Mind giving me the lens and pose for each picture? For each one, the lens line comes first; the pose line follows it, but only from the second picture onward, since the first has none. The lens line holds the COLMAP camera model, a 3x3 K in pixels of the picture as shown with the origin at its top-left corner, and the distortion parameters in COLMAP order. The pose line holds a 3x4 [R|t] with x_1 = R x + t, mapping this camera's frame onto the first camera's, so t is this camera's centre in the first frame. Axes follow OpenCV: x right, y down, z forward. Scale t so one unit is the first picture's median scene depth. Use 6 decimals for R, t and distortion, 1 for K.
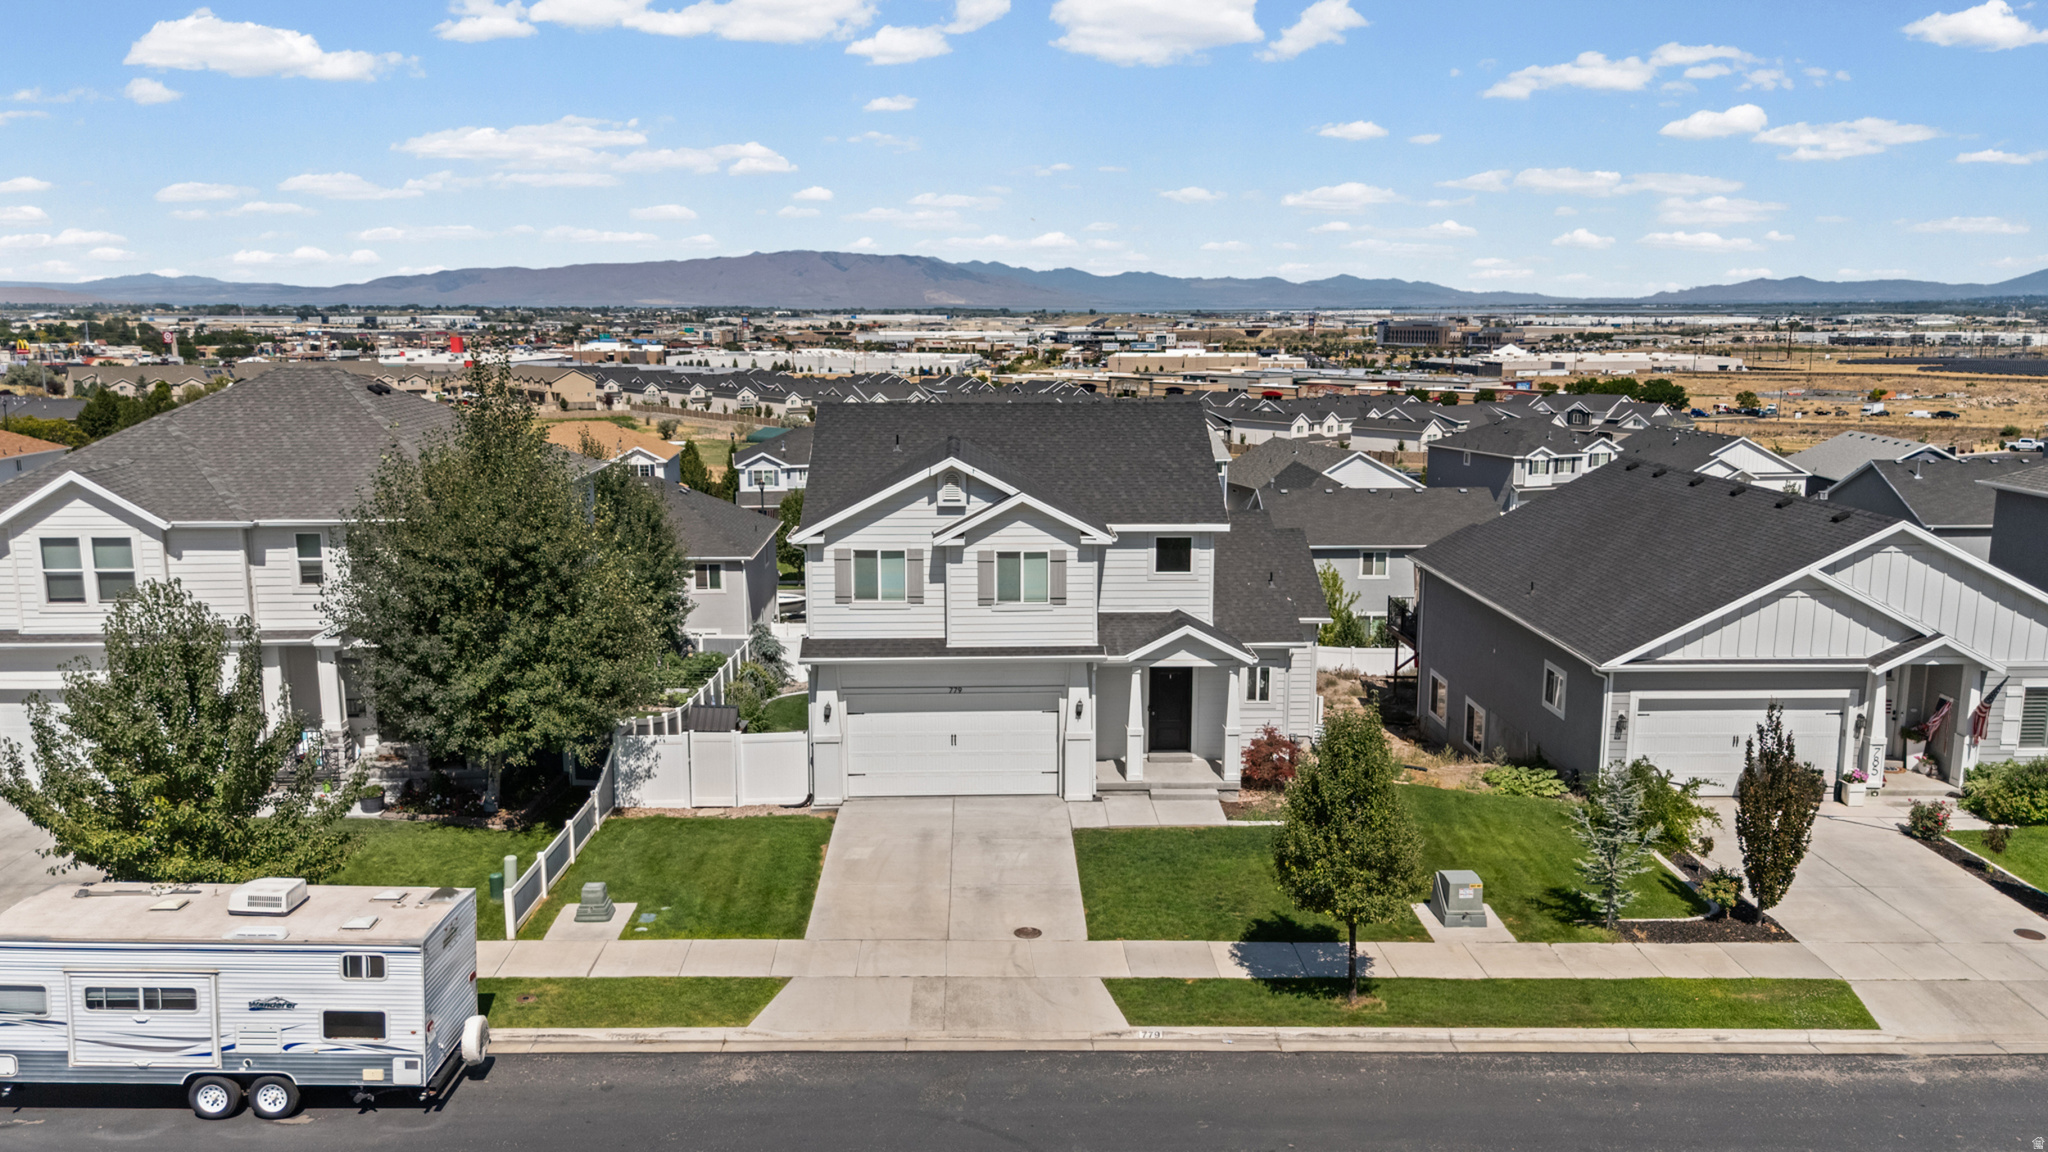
lens RADIAL K [[1601.1, 0, 1023.5], [0, 1601.1, 612.2], [0, 0, 1]] dist [0.075831, -0.080572]
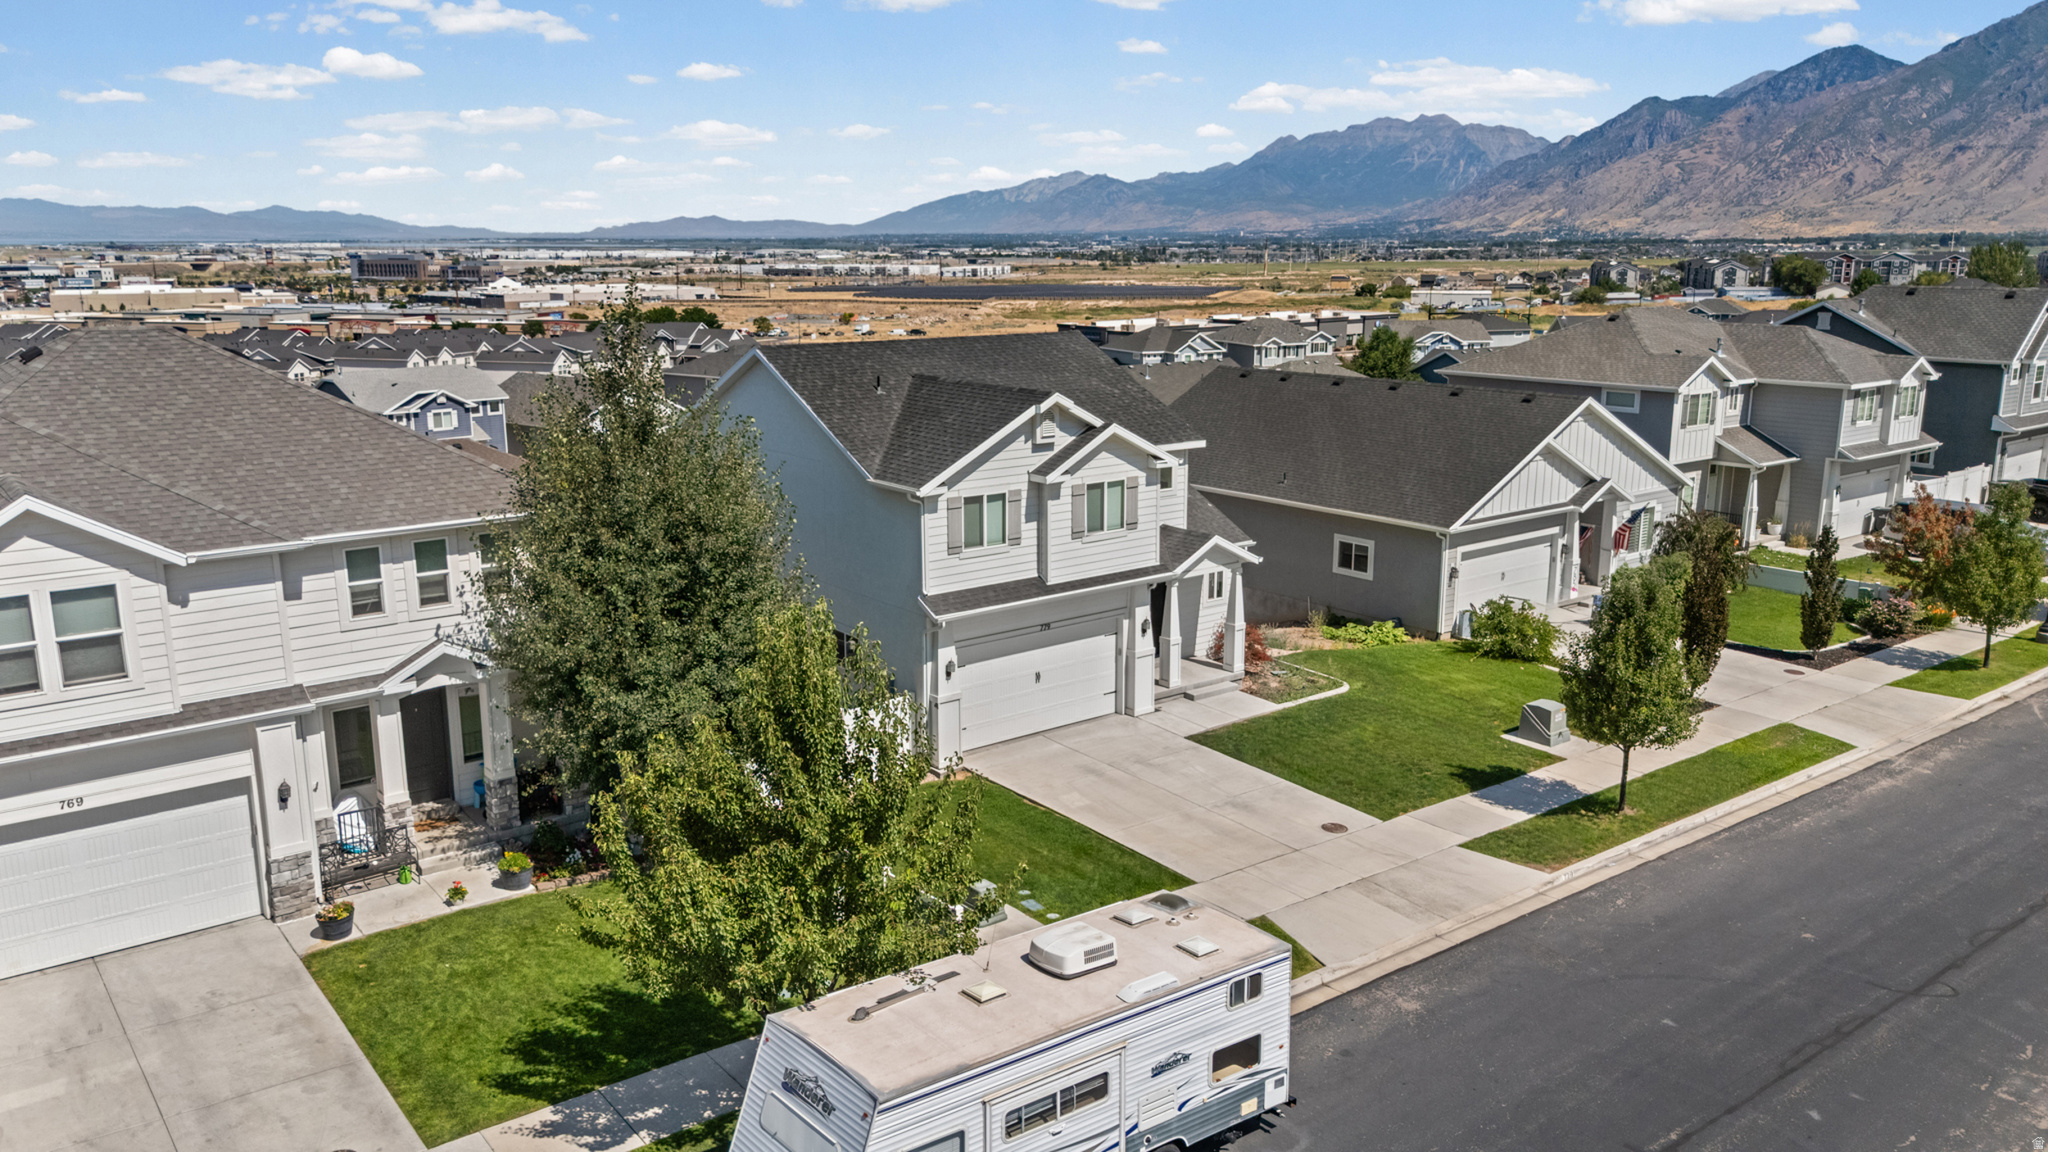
lens RADIAL K [[1511.6, 0, 1024.0], [0, 1511.6, 576.0], [0, 0, 1]] dist [0.069240, -0.069845]
pose [[0.805190, -0.131348, 0.578288, -0.599852], [0.114255, 0.991253, 0.066060, -0.047147], [-0.581906, 0.012881, 0.813154, 0.244003]]
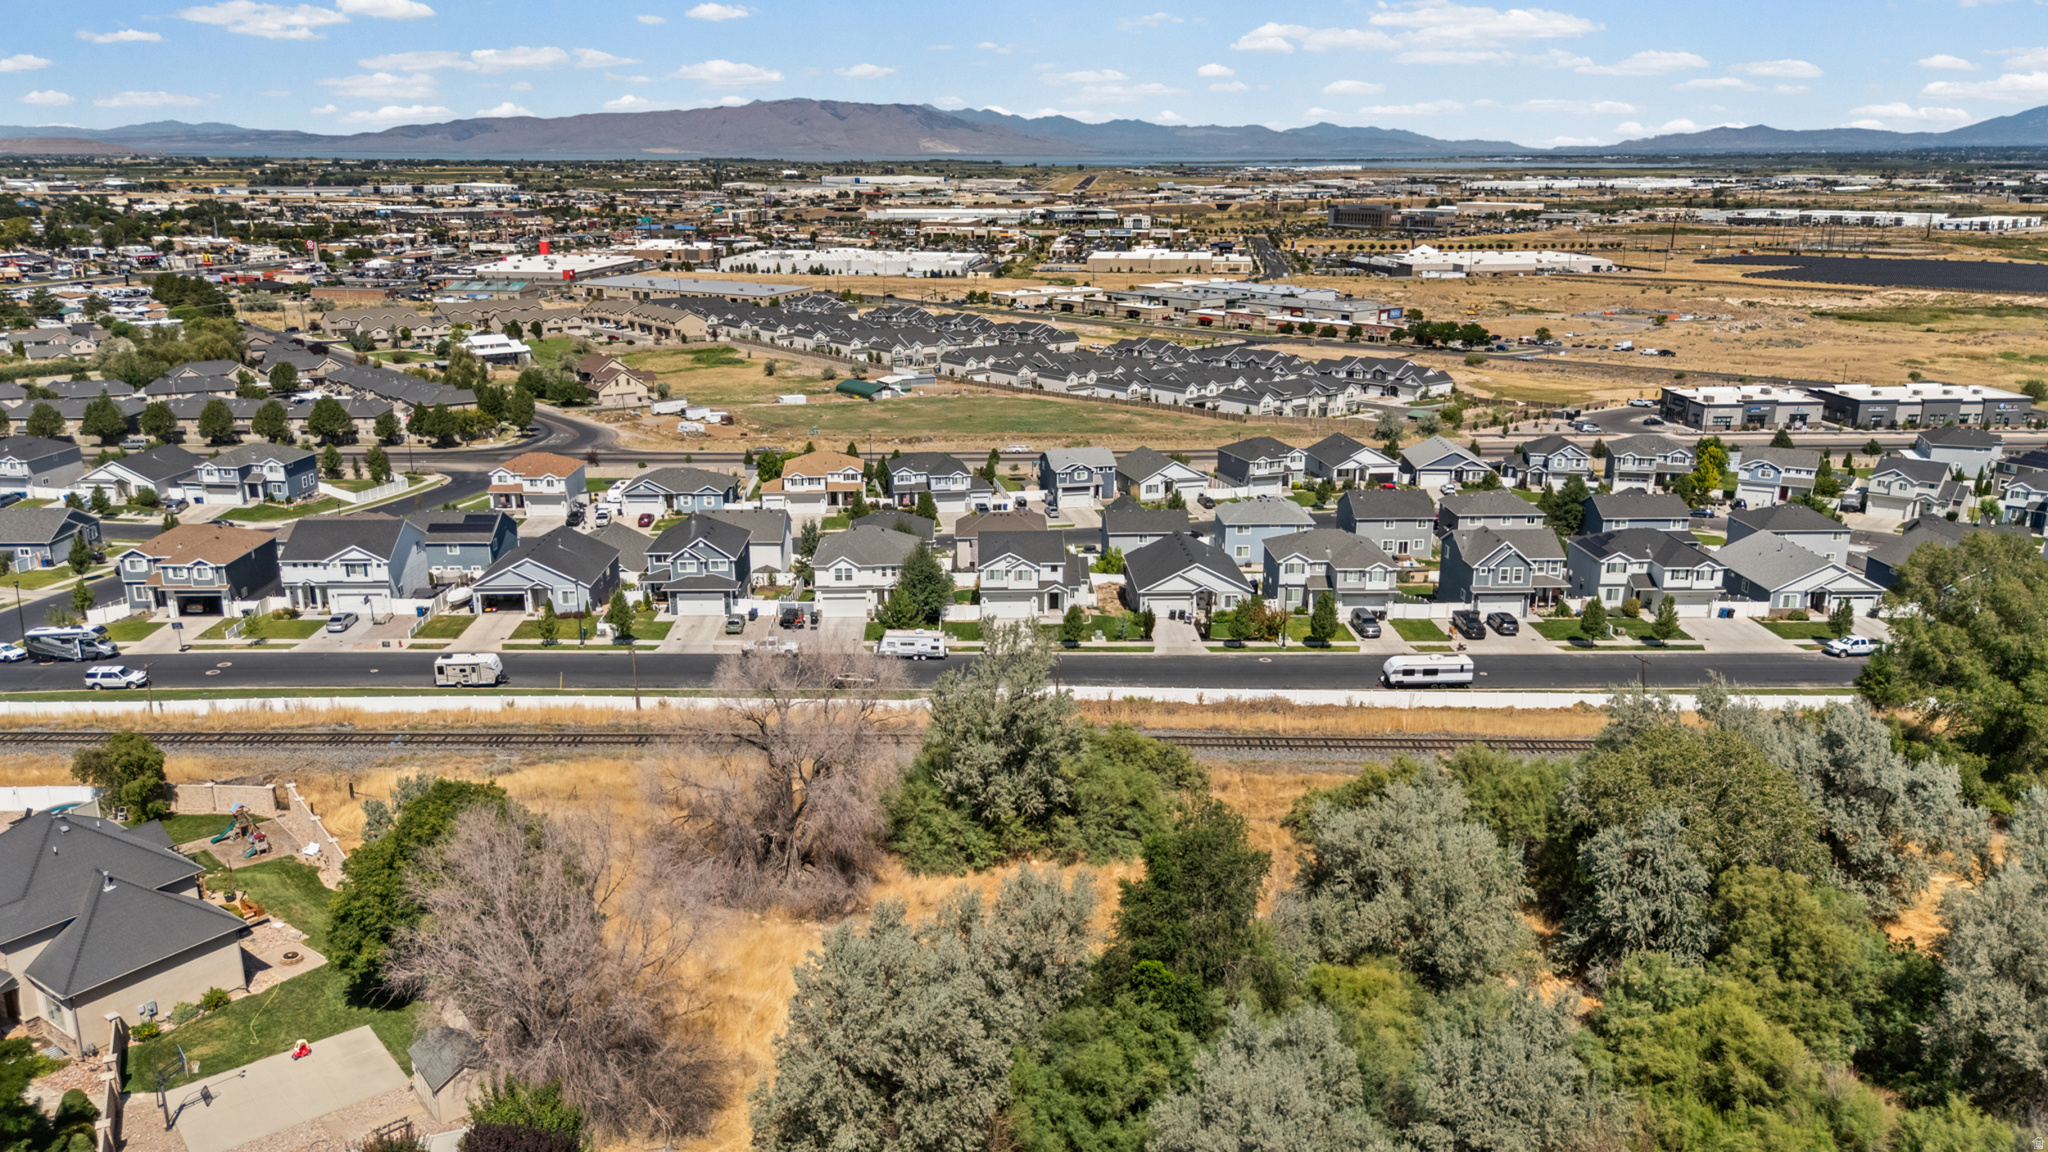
lens RADIAL K [[1511.6, 0, 1024.0], [0, 1511.6, 576.0], [0, 0, 1]] dist [0.069240, -0.069845]
pose [[0.999984, -0.000676, 0.005637, -0.024892], [0.000205, 0.996533, 0.083203, -0.414597], [-0.005674, -0.083201, 0.996517, -3.742454]]
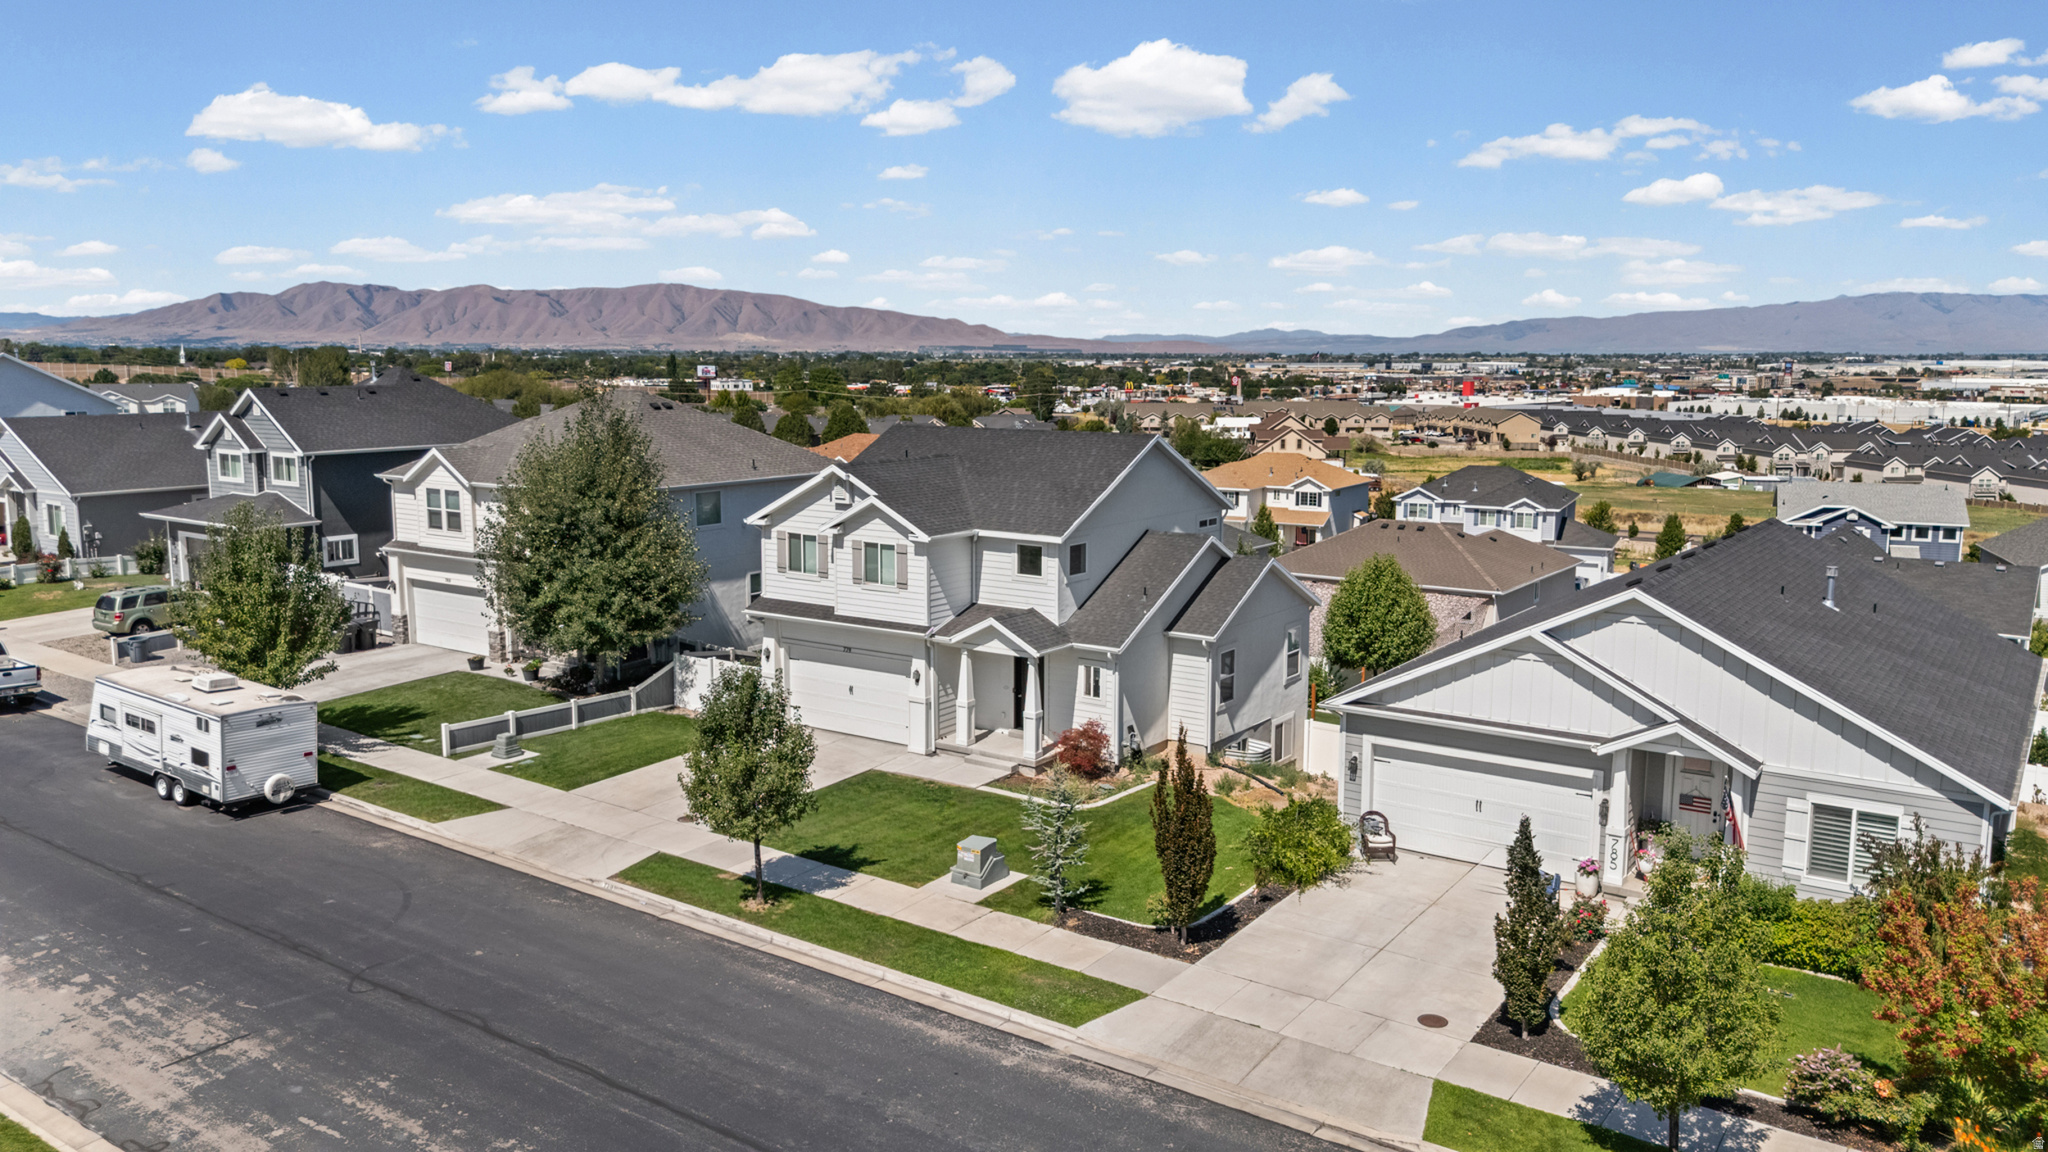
lens RADIAL K [[1511.6, 0, 1024.0], [0, 1511.6, 576.0], [0, 0, 1]] dist [0.069240, -0.069845]
pose [[0.799400, 0.090545, -0.593936, 0.779840], [-0.115531, 0.993295, -0.004070, -0.020535], [0.589586, 0.071872, 0.804502, 0.120179]]
